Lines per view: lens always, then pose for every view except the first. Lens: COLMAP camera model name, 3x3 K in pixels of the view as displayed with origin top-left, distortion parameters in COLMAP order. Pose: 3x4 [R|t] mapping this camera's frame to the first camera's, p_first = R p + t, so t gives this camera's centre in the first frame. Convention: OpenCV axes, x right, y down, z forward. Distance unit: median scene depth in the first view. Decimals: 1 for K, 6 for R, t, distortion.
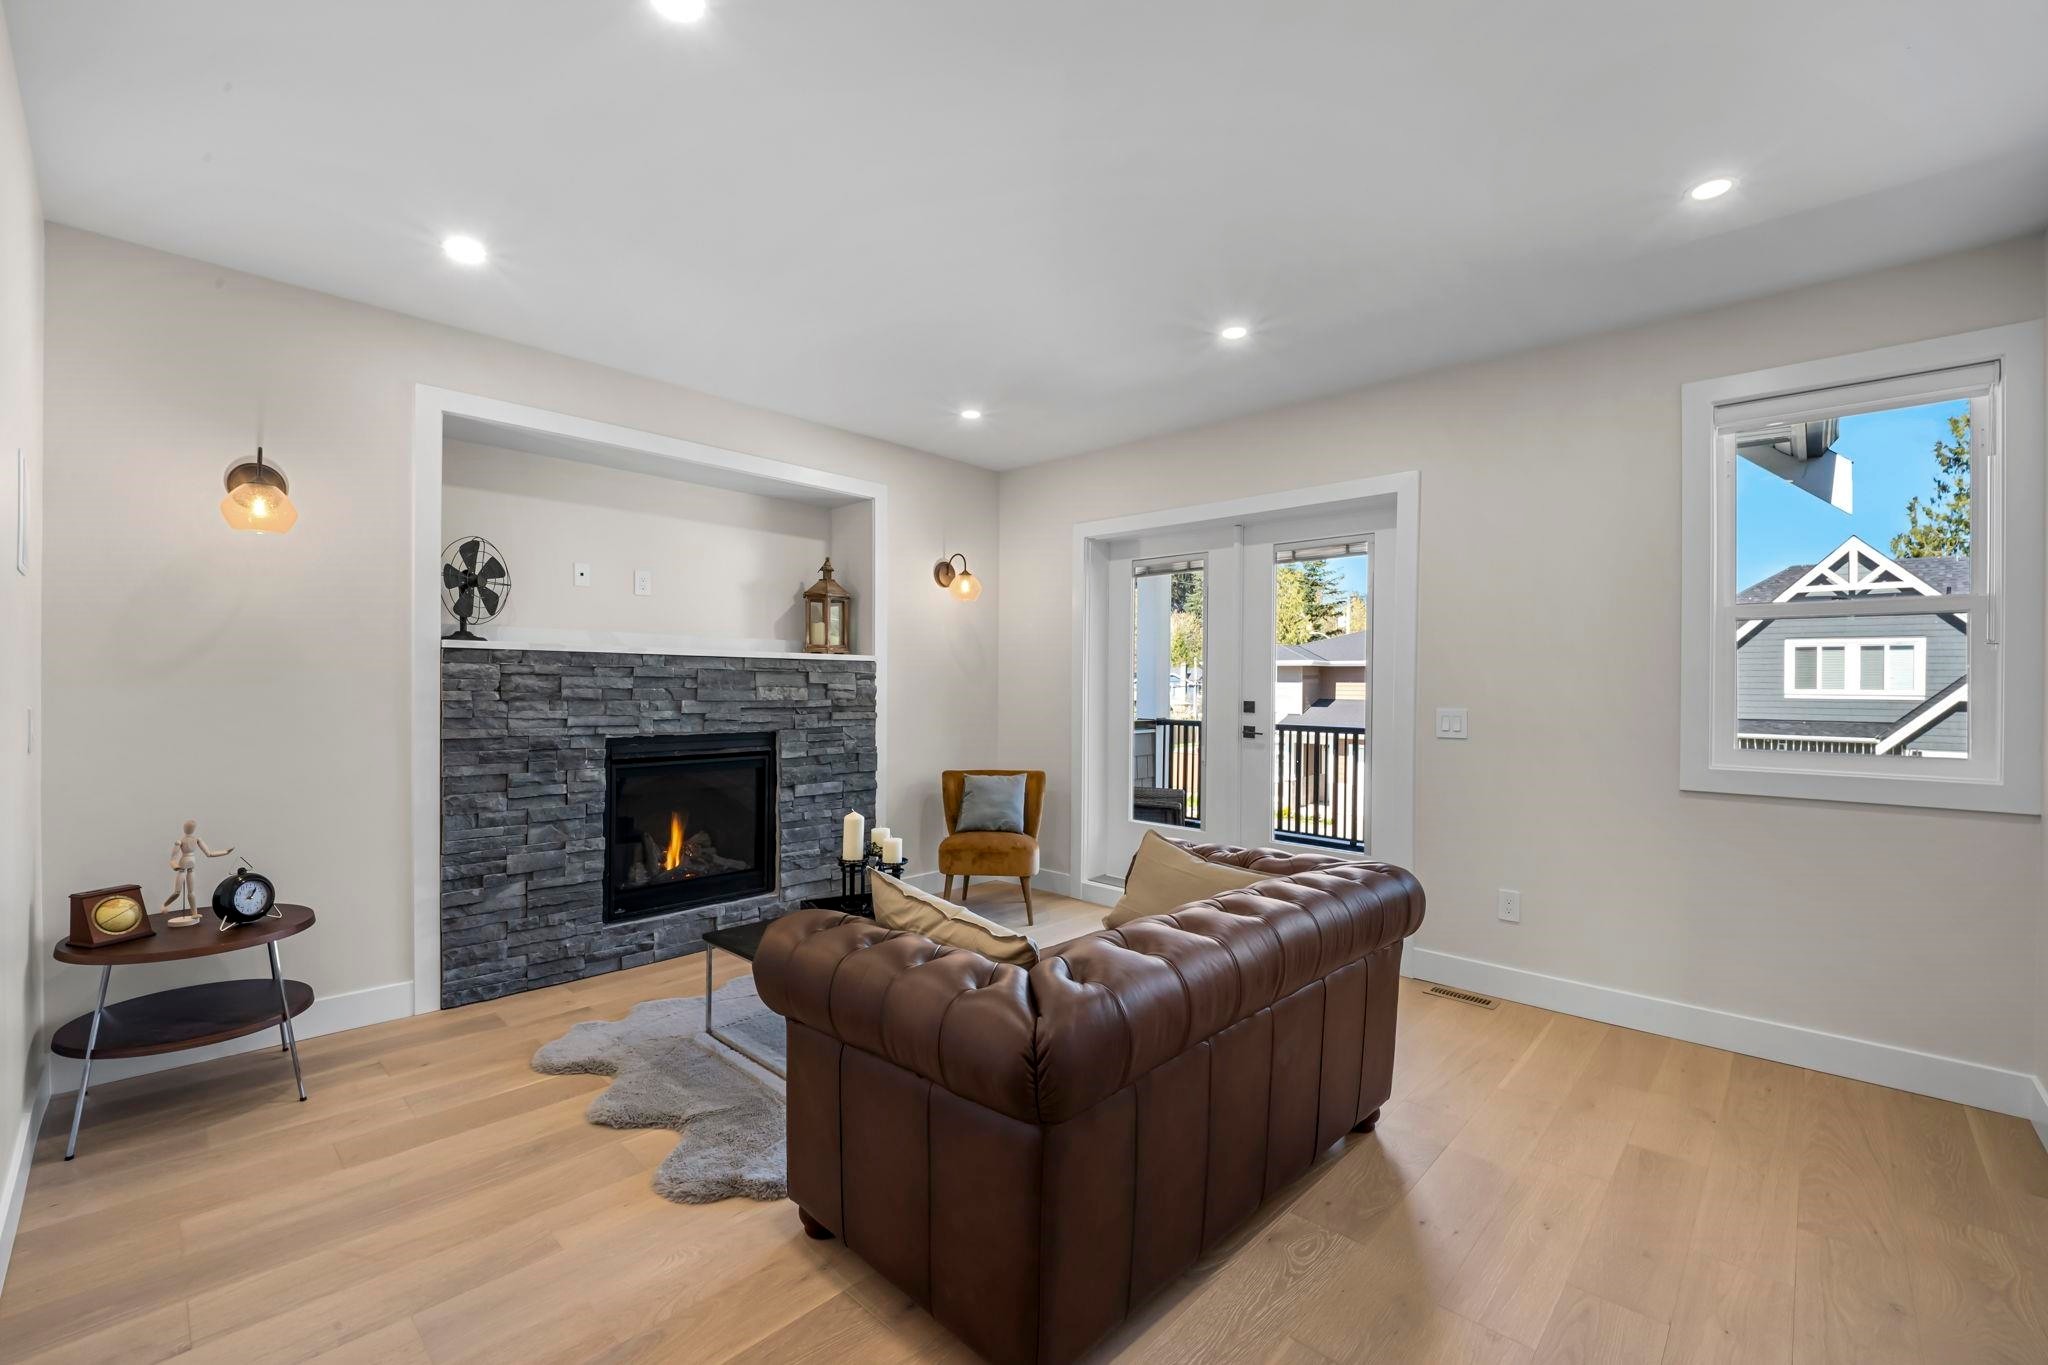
lens RADIAL K [[841.8, 0, 1025.0], [0, 841.8, 687.7], [0, 0, 1]] dist [-0.003177, -0.006398]
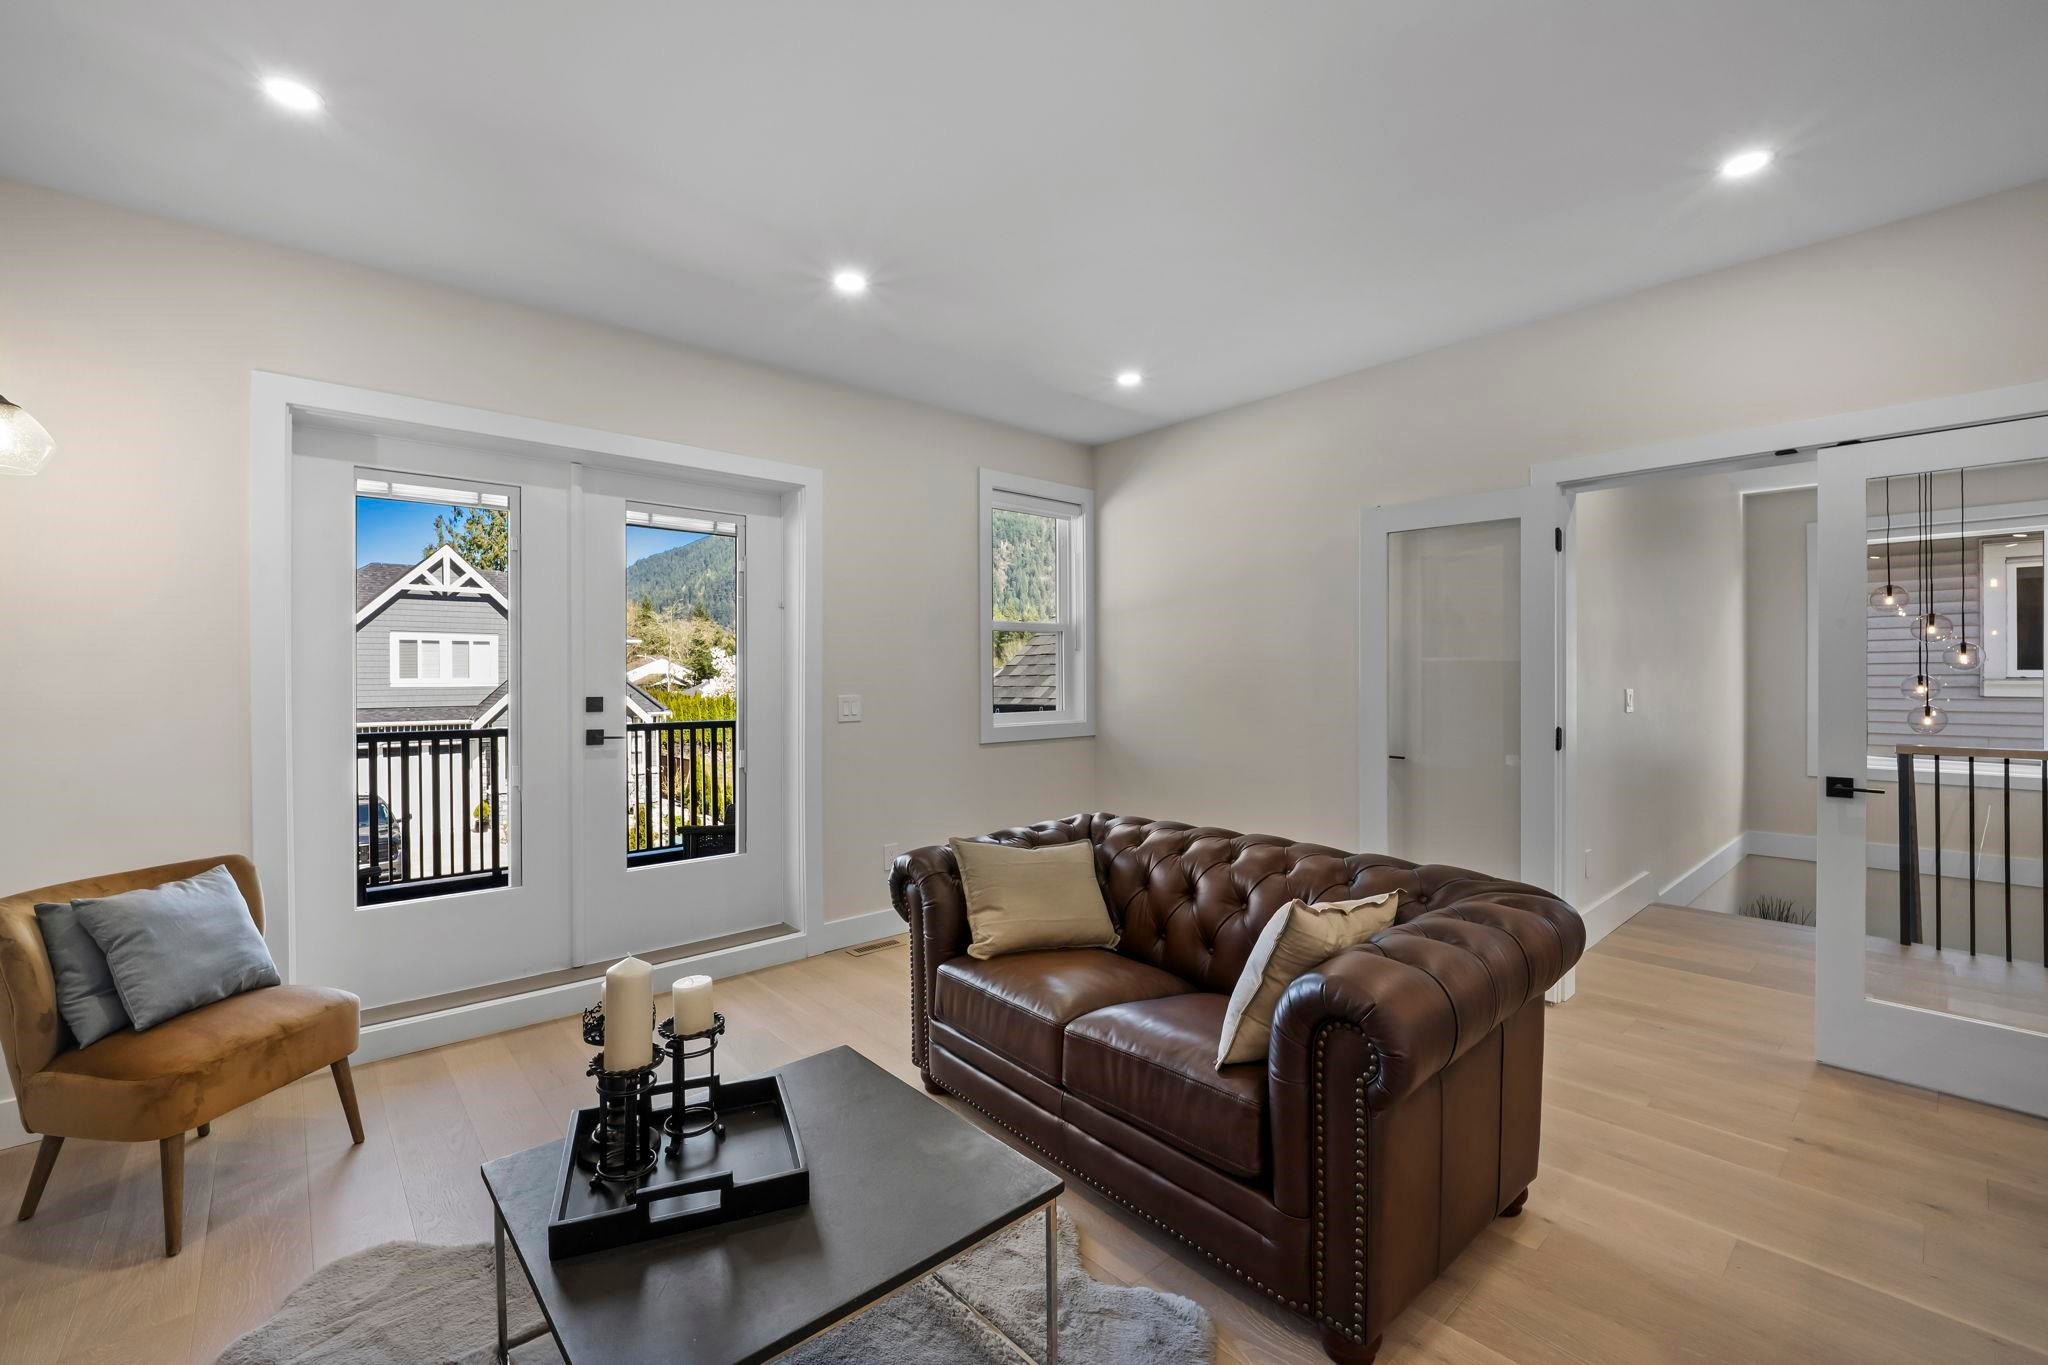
lens RADIAL K [[841.8, 0, 1025.0], [0, 841.8, 687.7], [0, 0, 1]] dist [-0.003177, -0.006398]
pose [[0.088181, -0.022281, 0.995855, -0.090587], [0.010897, 0.999712, 0.021402, -0.000914], [-0.996045, 0.008965, 0.088399, 0.106235]]
